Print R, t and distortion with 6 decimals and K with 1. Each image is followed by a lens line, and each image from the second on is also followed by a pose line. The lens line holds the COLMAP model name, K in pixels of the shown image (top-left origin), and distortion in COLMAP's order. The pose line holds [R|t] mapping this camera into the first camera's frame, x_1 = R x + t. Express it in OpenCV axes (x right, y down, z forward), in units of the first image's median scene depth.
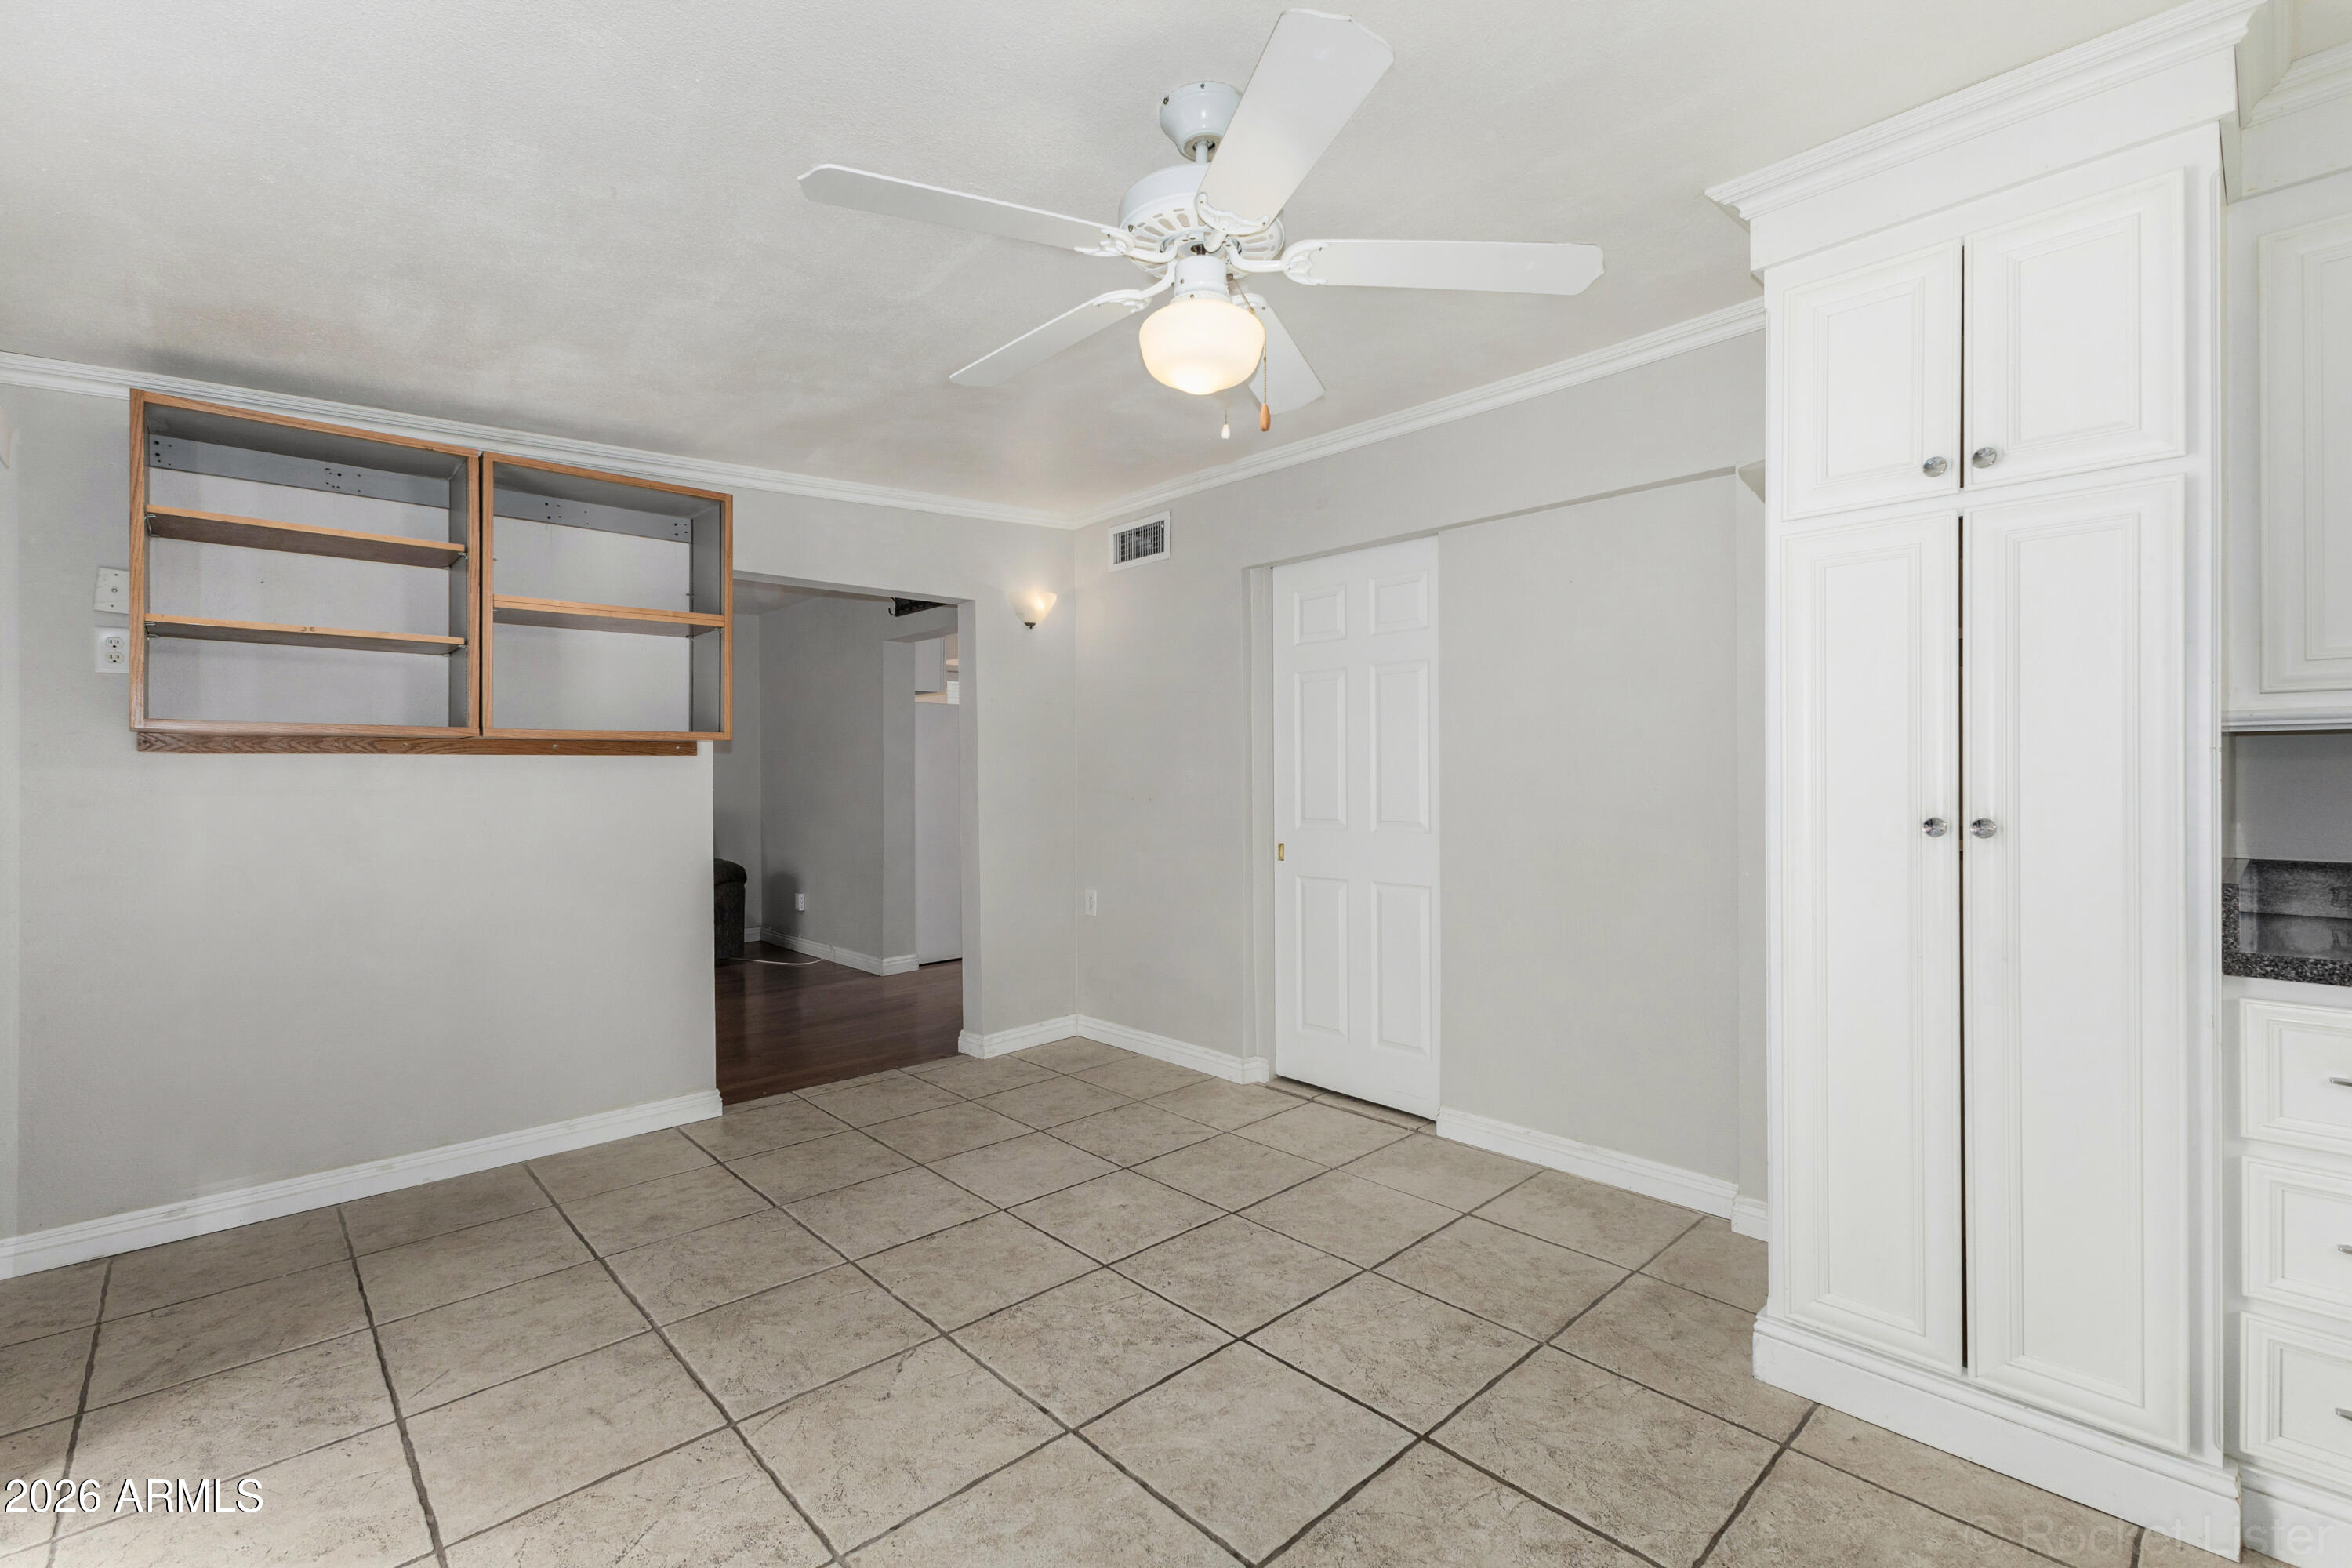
lens RADIAL K [[1022.3, 0, 1178.2], [0, 1022.3, 772.2], [0, 0, 1]] dist [0.000969, 0.000338]
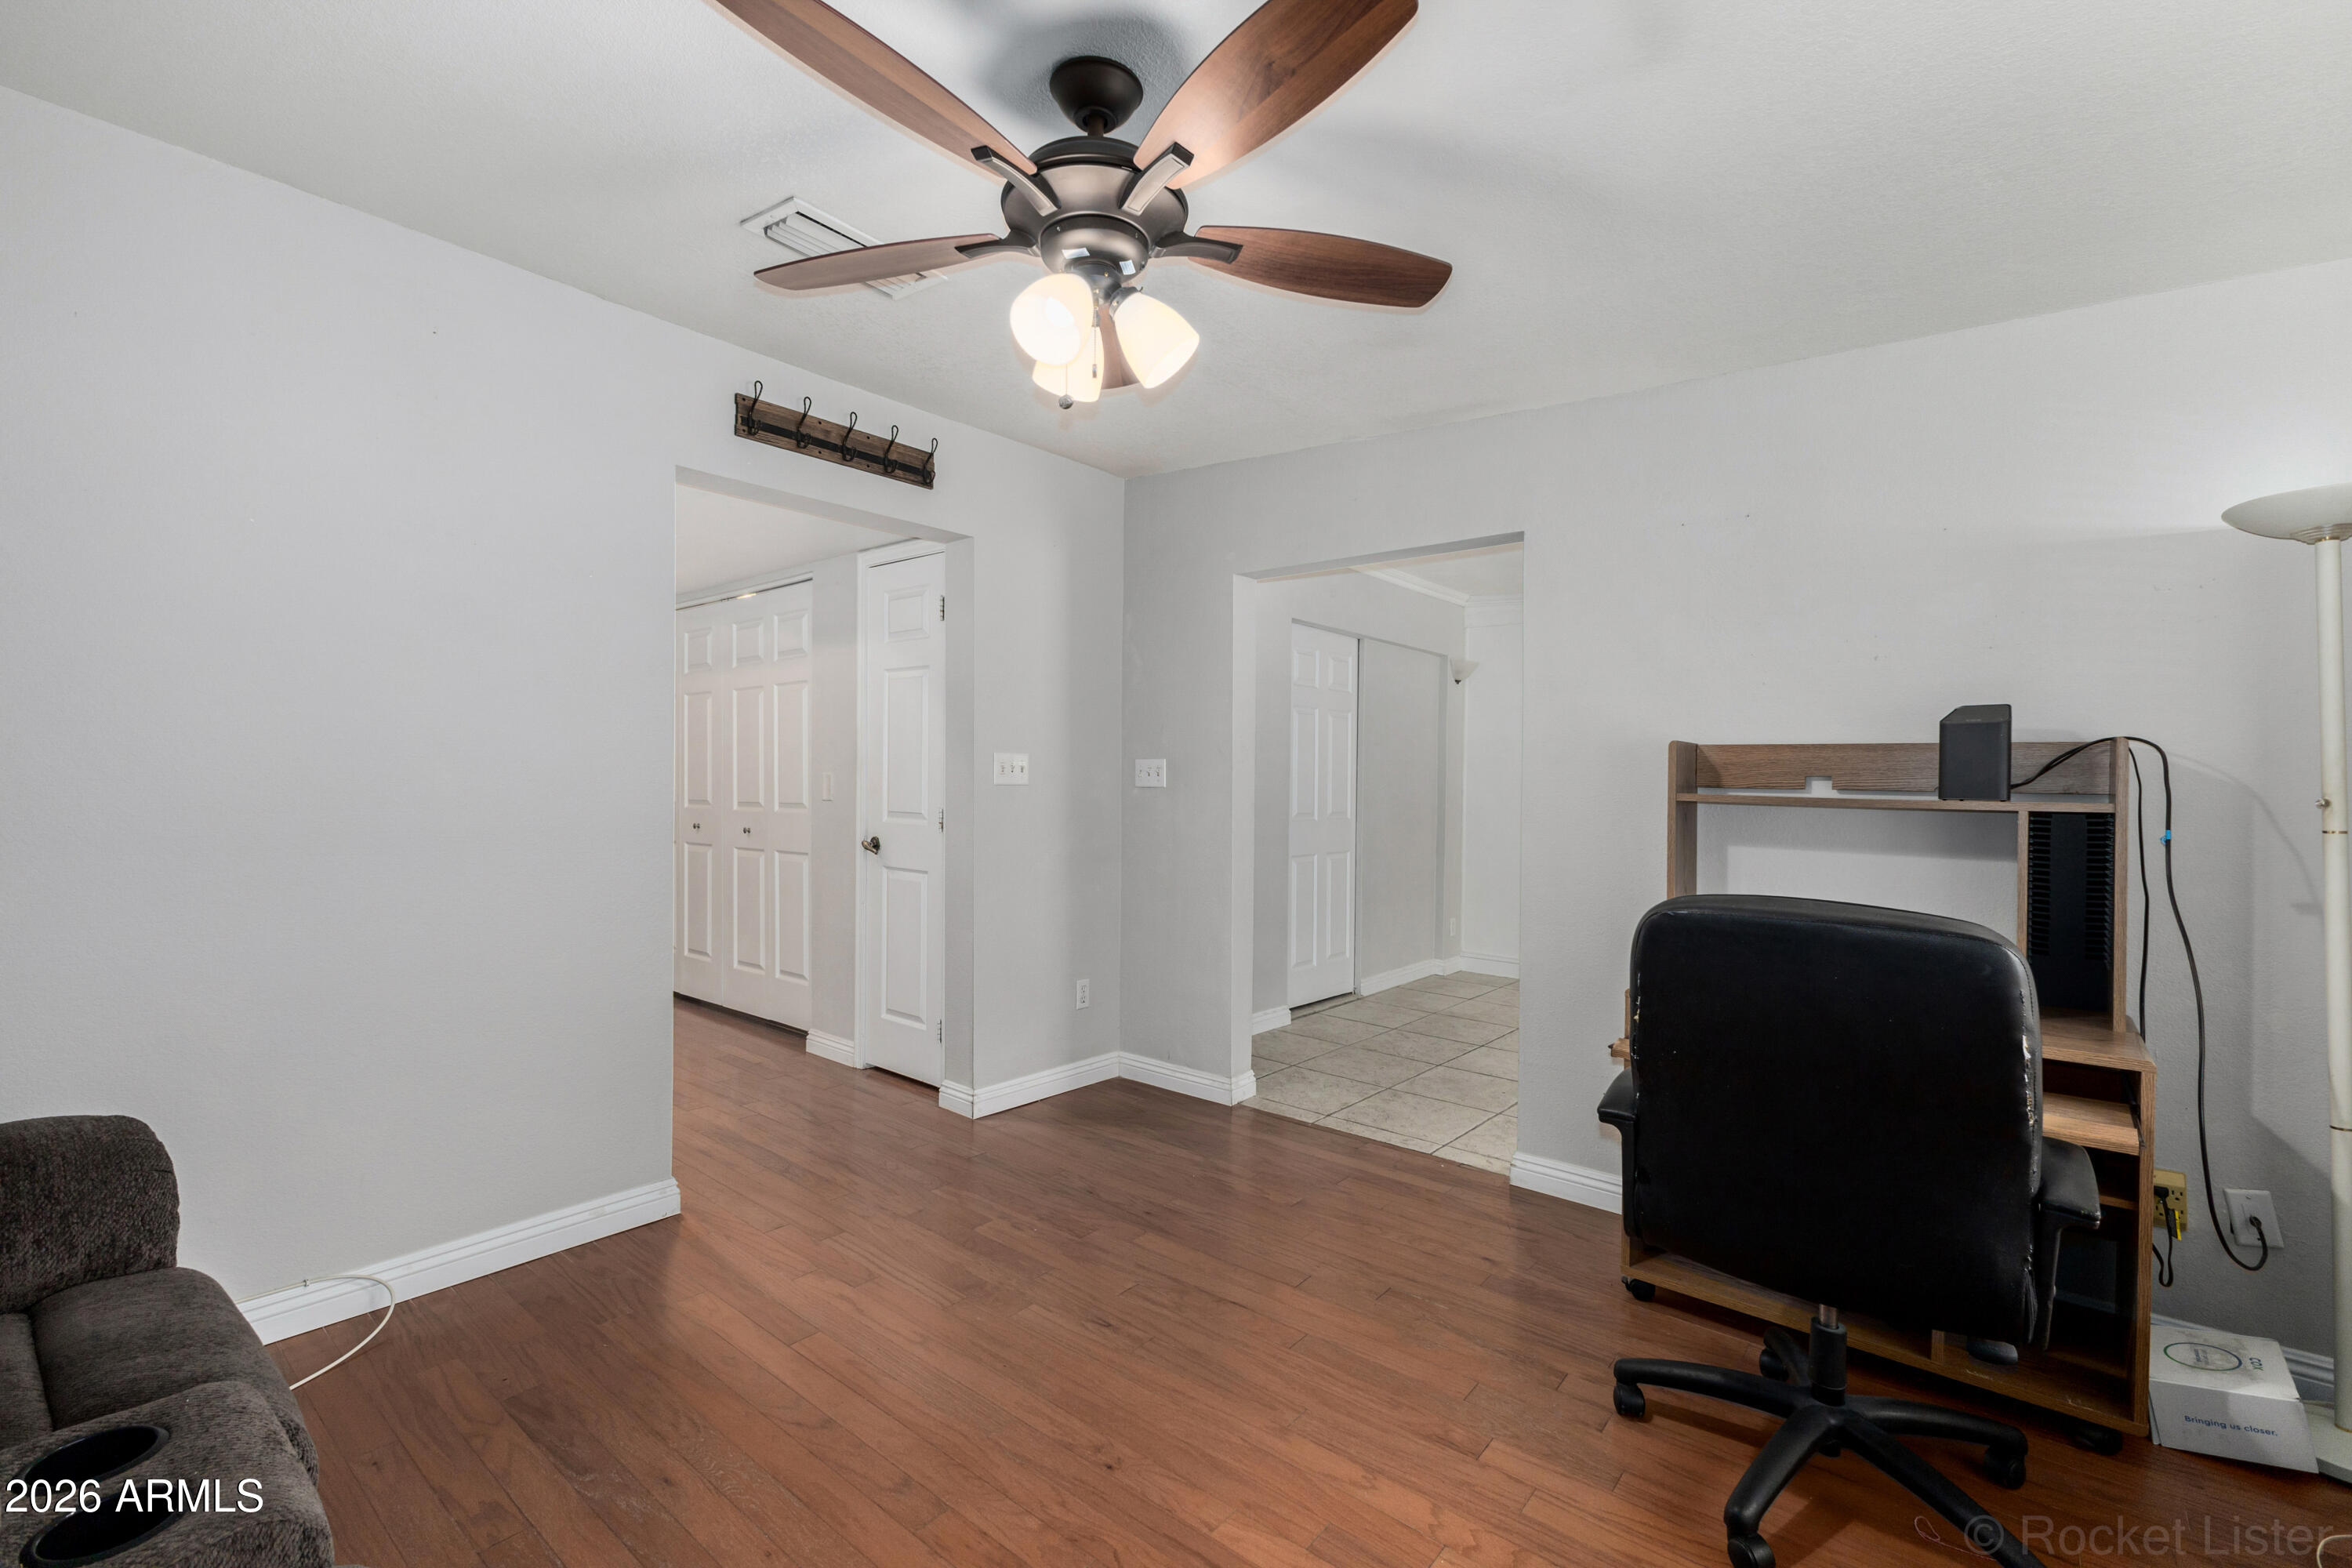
lens RADIAL K [[1022.4, 0, 1177.2], [0, 1022.4, 792.7], [0, 0, 1]] dist [0.009630, -0.000148]
pose [[-0.130234, -0.009403, 0.991439, -1.705112], [-0.016790, 0.999833, 0.007277, 0.012607], [-0.991341, -0.015698, -0.130370, 1.890455]]
